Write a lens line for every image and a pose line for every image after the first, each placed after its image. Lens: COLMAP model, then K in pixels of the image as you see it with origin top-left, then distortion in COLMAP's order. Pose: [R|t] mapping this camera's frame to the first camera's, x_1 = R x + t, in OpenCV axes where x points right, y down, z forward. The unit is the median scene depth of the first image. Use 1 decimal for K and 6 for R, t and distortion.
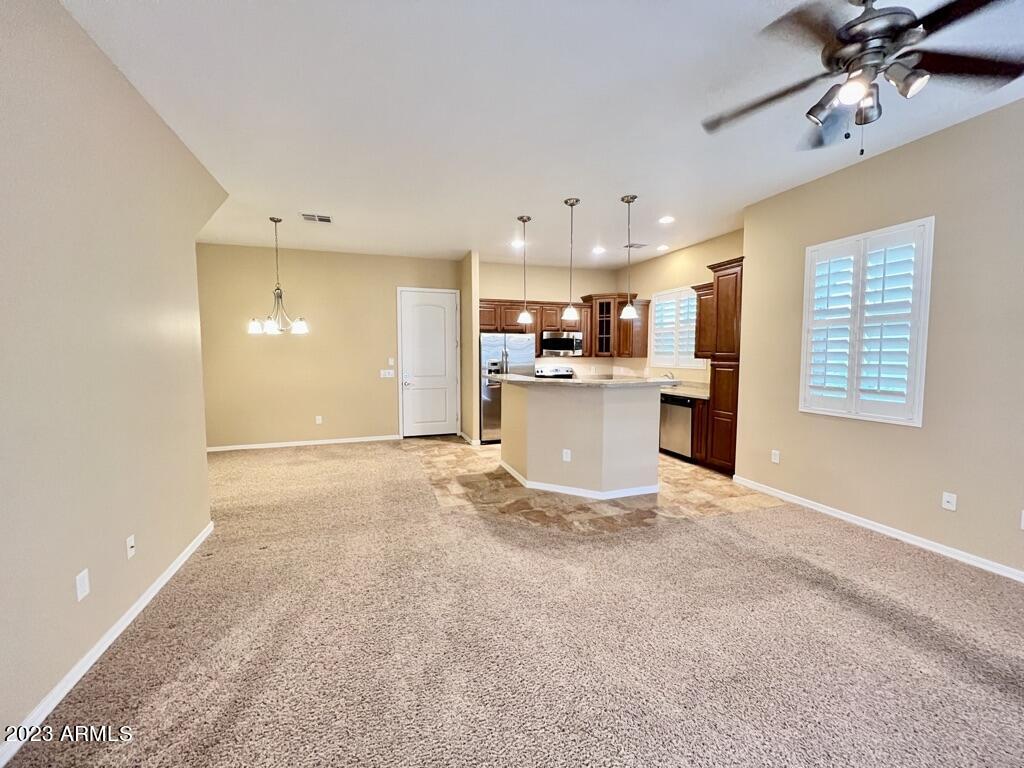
lens RADIAL K [[412.6, 0, 503.0], [0, 412.6, 381.3], [0, 0, 1]] dist [0.000693, 0.000266]
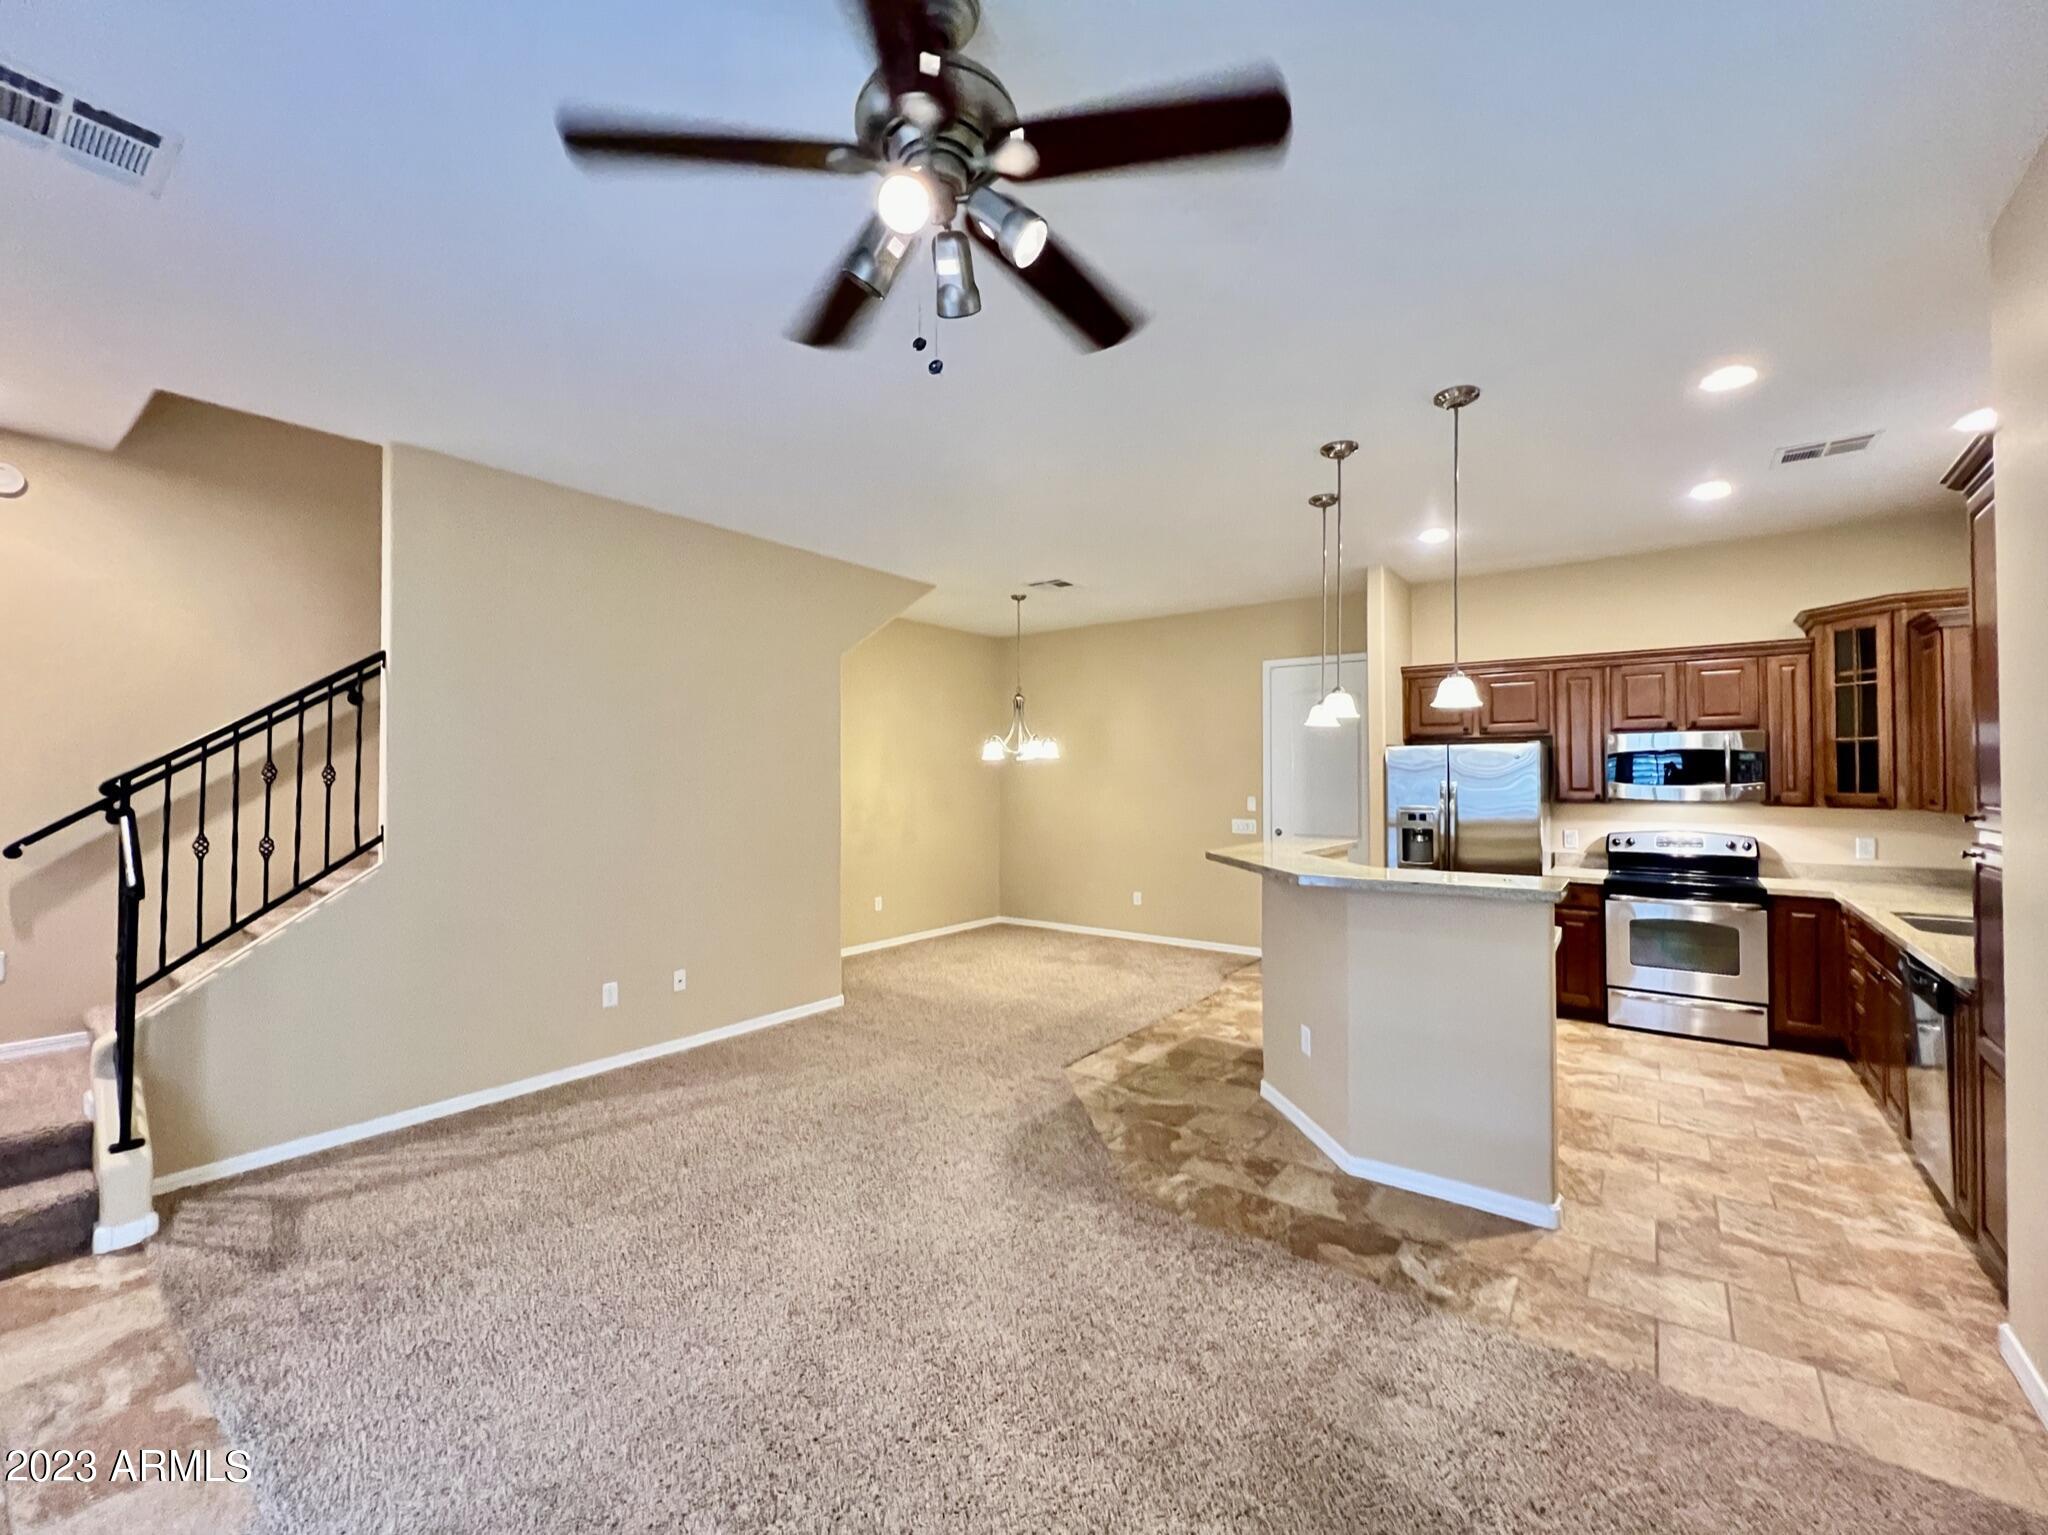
lens RADIAL K [[825.1, 0, 1005.5], [0, 825.1, 764.3], [0, 0, 1]] dist [0.000693, 0.000266]
pose [[0.569089, -0.012078, -0.822188, 0.684241], [-0.058013, 0.996811, -0.054798, -0.037632], [0.820227, 0.078882, 0.566573, 0.251814]]
